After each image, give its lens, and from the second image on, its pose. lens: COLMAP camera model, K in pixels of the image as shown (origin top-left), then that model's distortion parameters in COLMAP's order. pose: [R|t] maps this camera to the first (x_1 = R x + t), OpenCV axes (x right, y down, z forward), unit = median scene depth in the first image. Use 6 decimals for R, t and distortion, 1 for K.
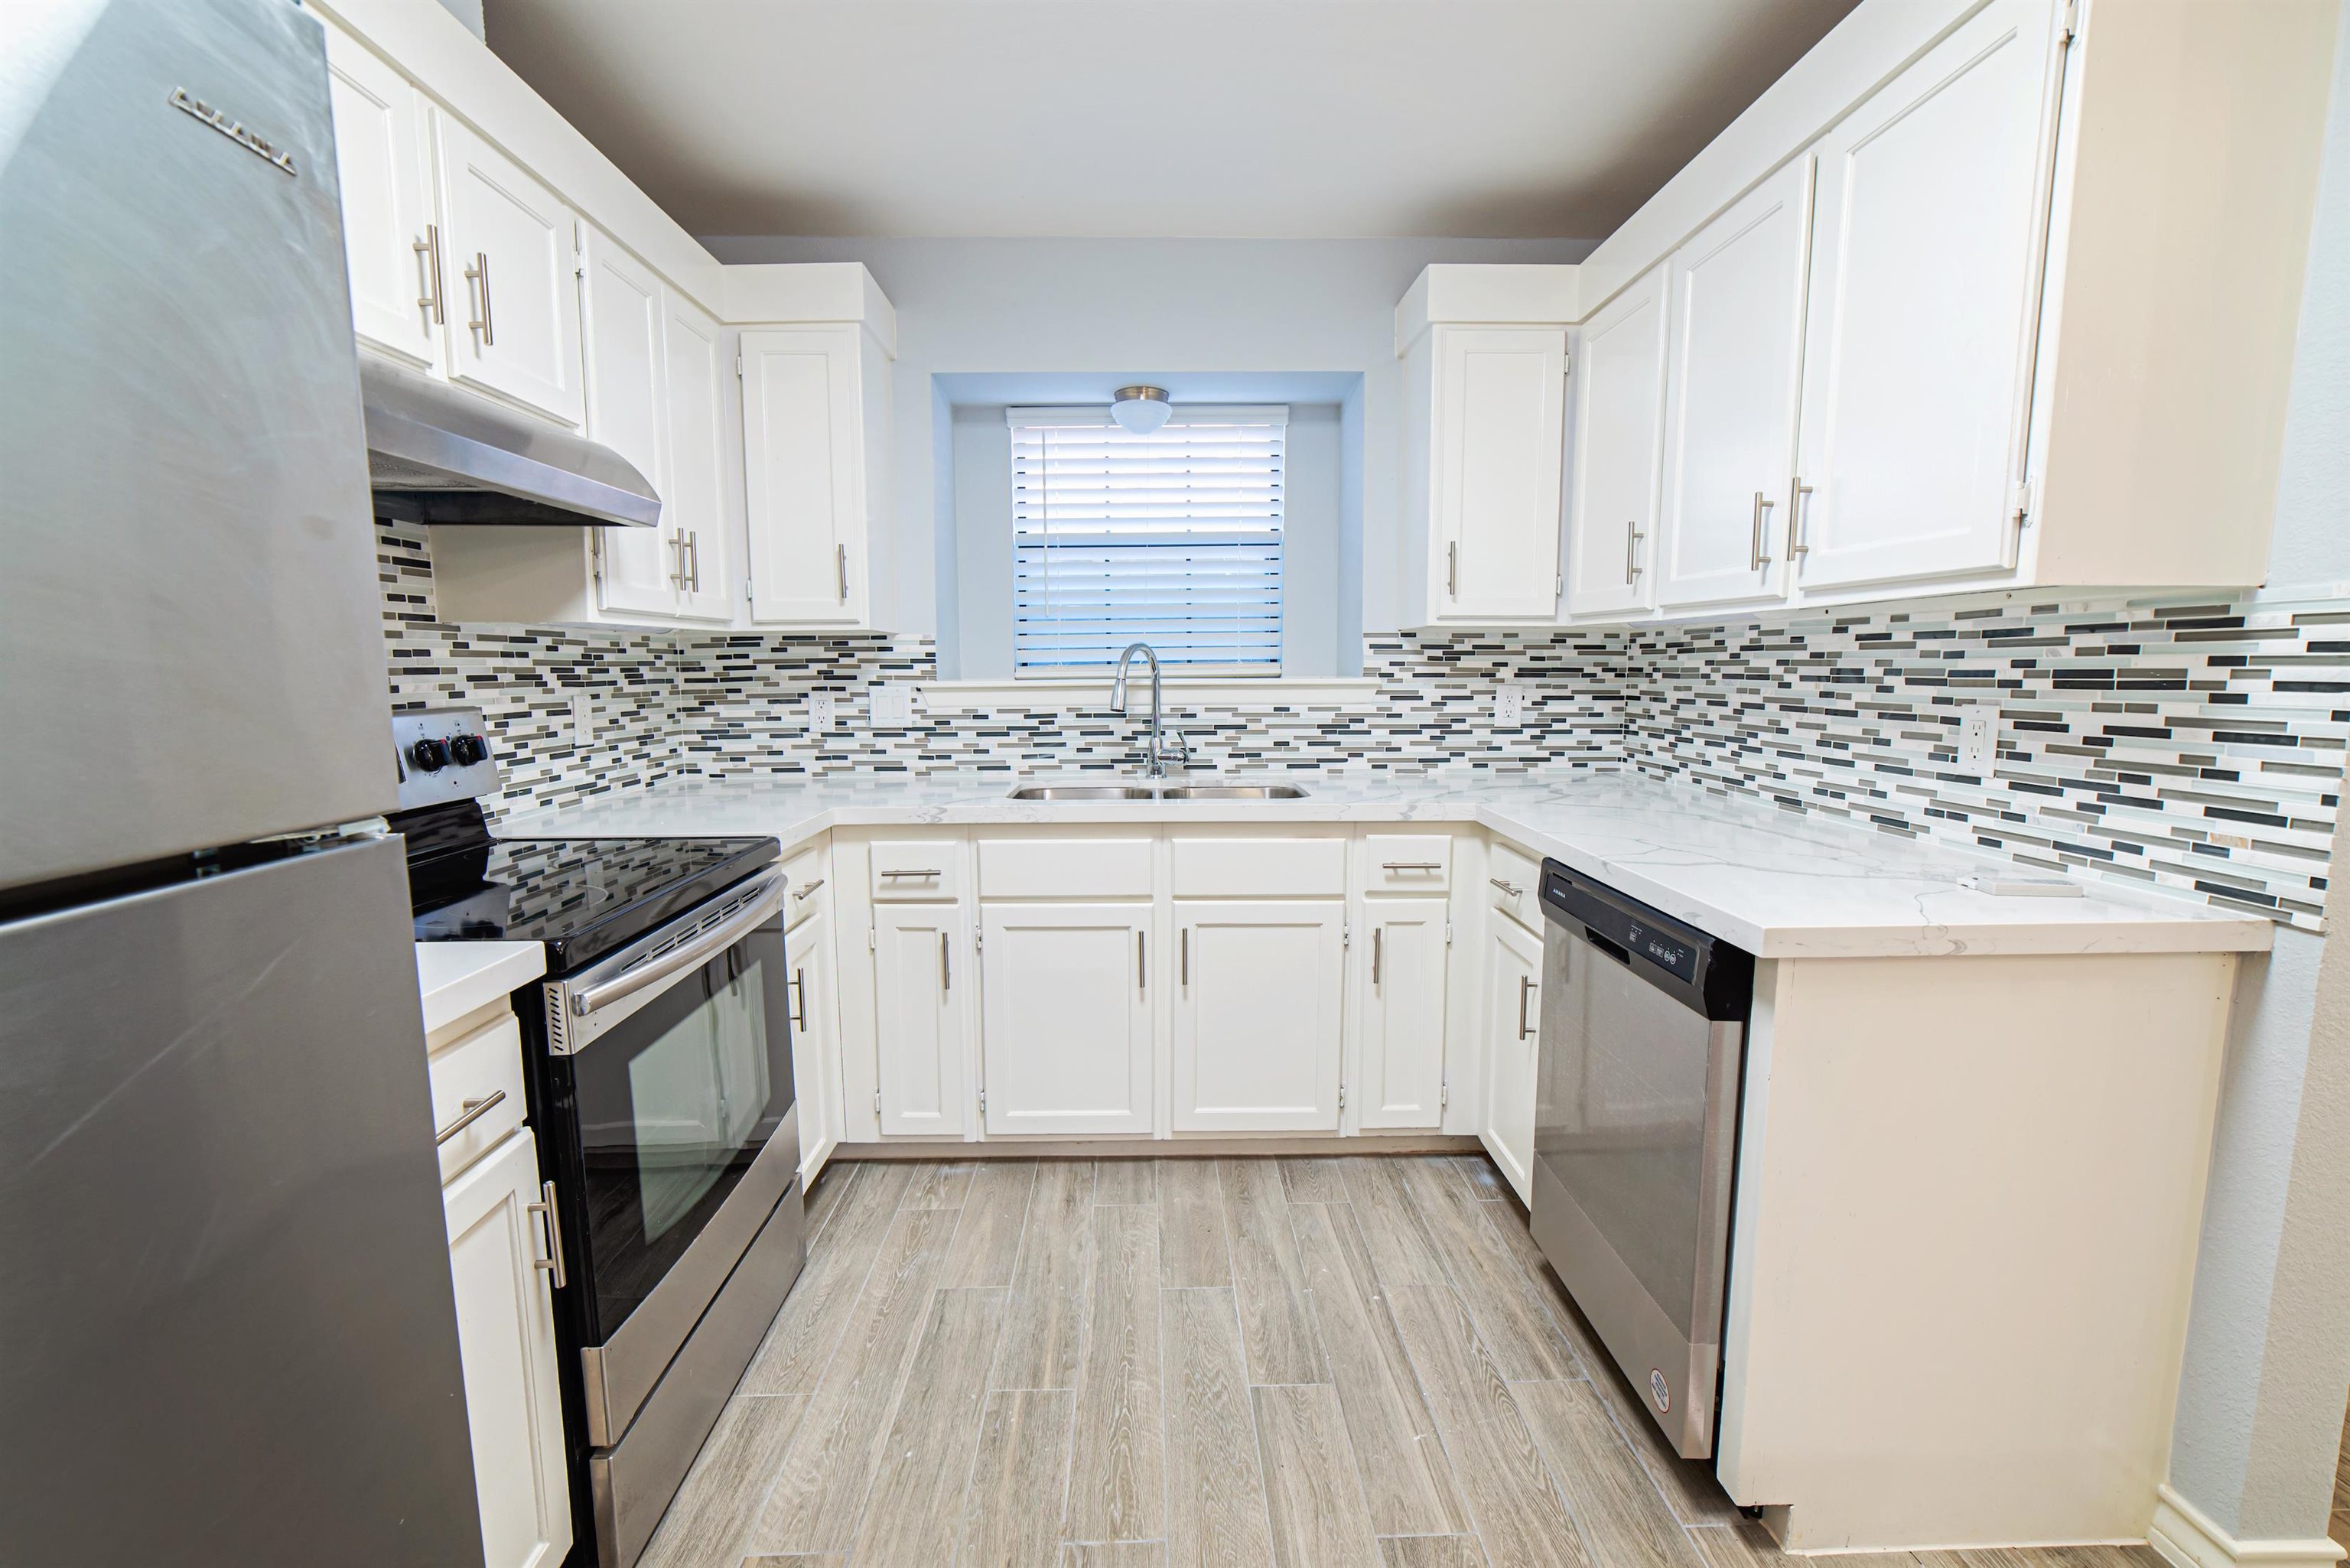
lens RADIAL K [[990.8, 0, 1164.4], [0, 990.8, 789.1], [0, 0, 1]] dist [-0.041732, 0.010407]
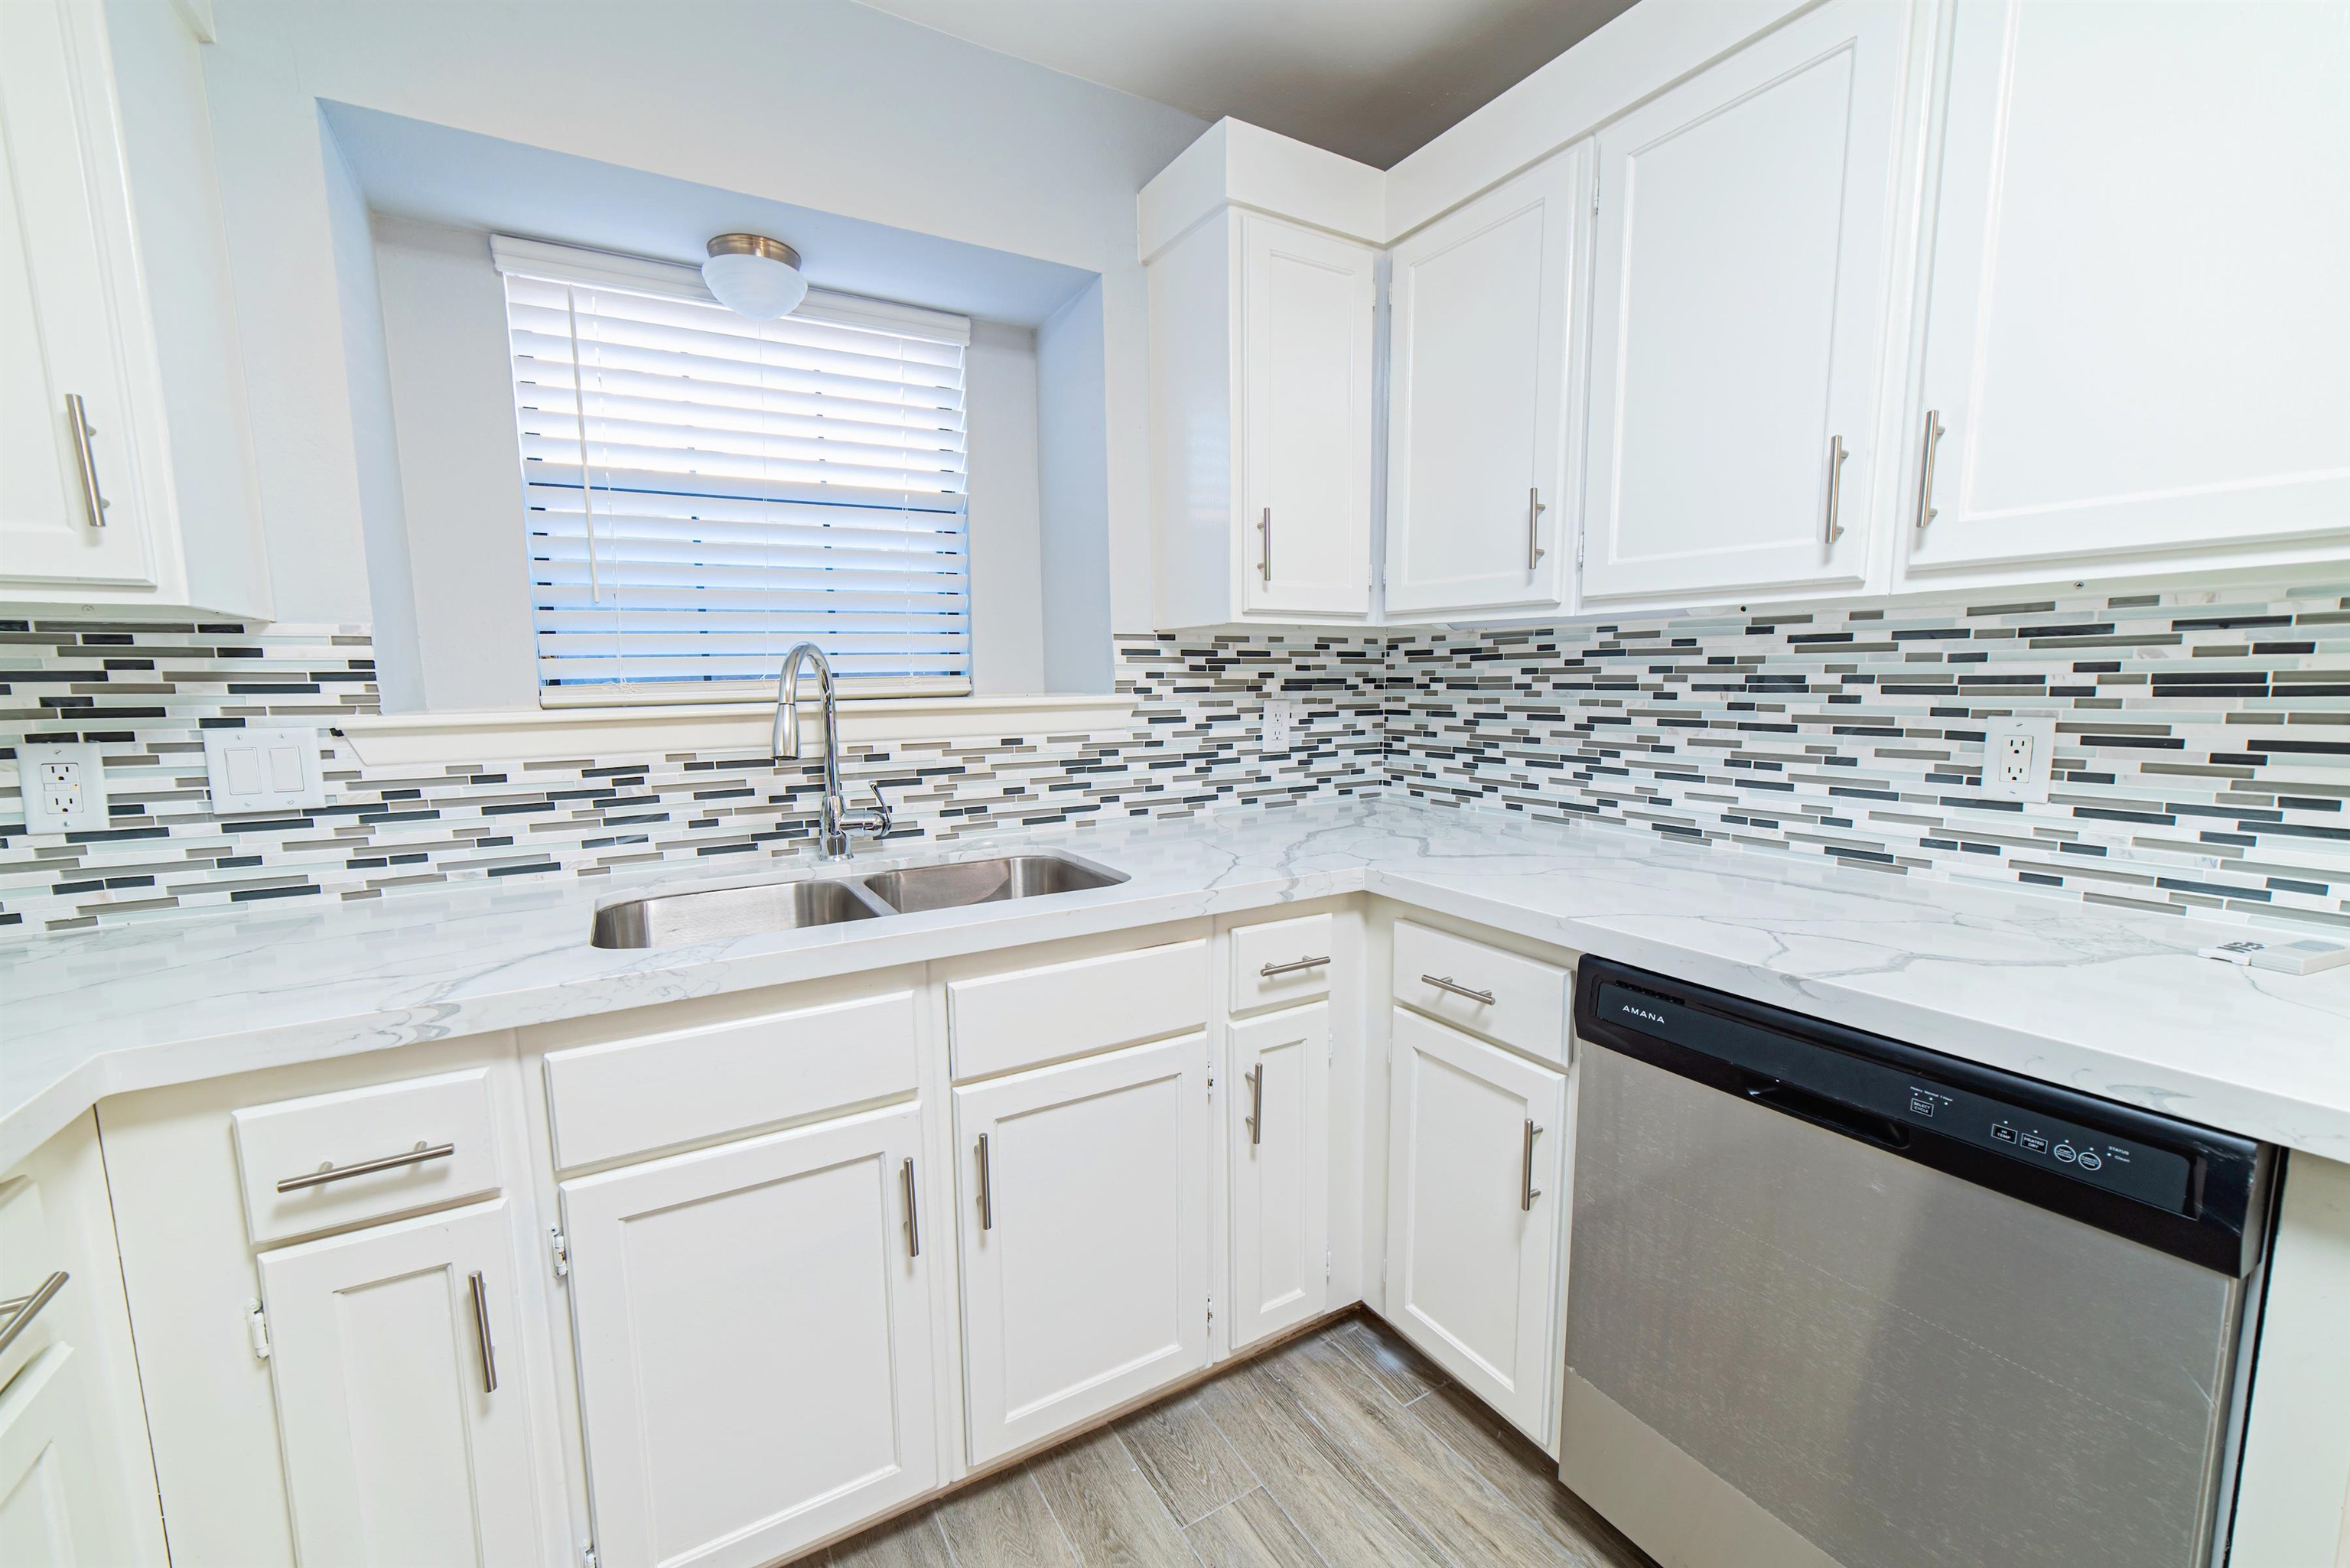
lens RADIAL K [[921.0, 0, 1166.3], [0, 921.0, 791.6], [0, 0, 1]] dist [-0.026660, 0.009913]
pose [[0.868548, -0.067164, 0.491034, -0.123754], [0.068677, 0.997527, 0.014965, -0.054476], [-0.490824, 0.020725, 0.871012, 0.434423]]
